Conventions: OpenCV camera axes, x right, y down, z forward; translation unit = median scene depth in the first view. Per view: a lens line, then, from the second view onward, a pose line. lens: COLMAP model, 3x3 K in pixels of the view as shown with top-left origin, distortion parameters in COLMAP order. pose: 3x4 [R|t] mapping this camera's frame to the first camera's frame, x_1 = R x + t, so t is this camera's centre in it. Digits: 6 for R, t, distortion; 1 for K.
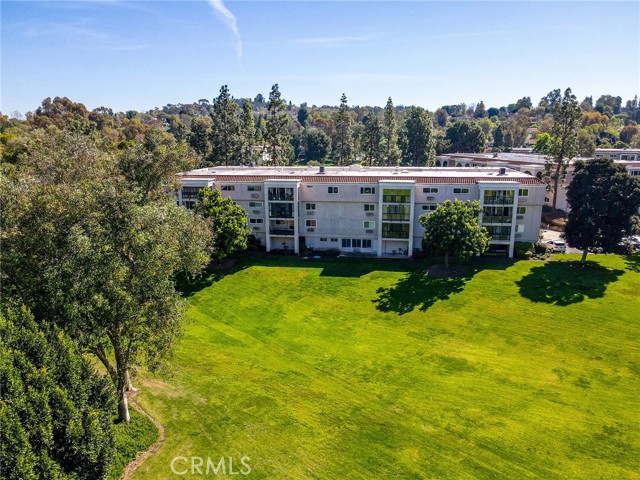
lens RADIAL K [[473.5, 0, 320.0], [0, 473.5, 240.0], [0, 0, 1]] dist [0.001176, 0.036999]
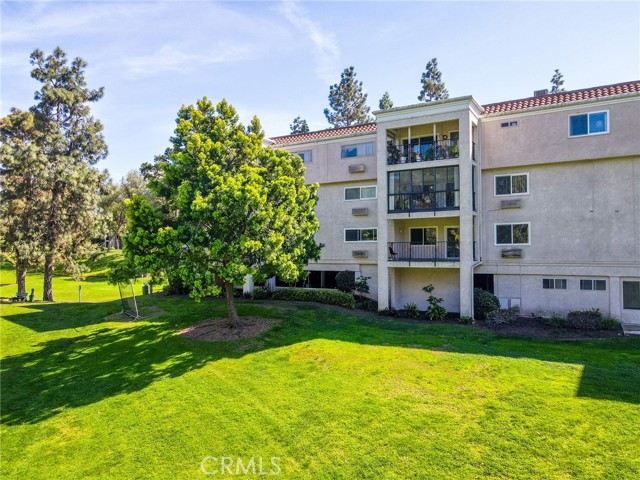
lens RADIAL K [[473.5, 0, 320.0], [0, 473.5, 240.0], [0, 0, 1]] dist [0.001176, 0.036999]
pose [[0.938802, -0.006121, -0.344402, -0.031645], [-0.075117, 0.972140, -0.222038, 0.055517], [0.336166, 0.234320, 0.912188, 0.652782]]
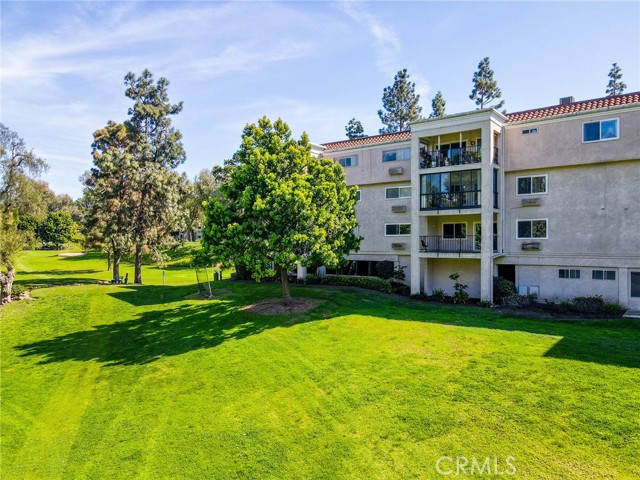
lens RADIAL K [[473.5, 0, 320.0], [0, 473.5, 240.0], [0, 0, 1]] dist [0.001176, 0.036999]
pose [[0.884523, 0.004168, -0.466477, 0.008552], [-0.108541, 0.974355, -0.197108, 0.067930], [0.453693, 0.224979, 0.862292, 0.602992]]
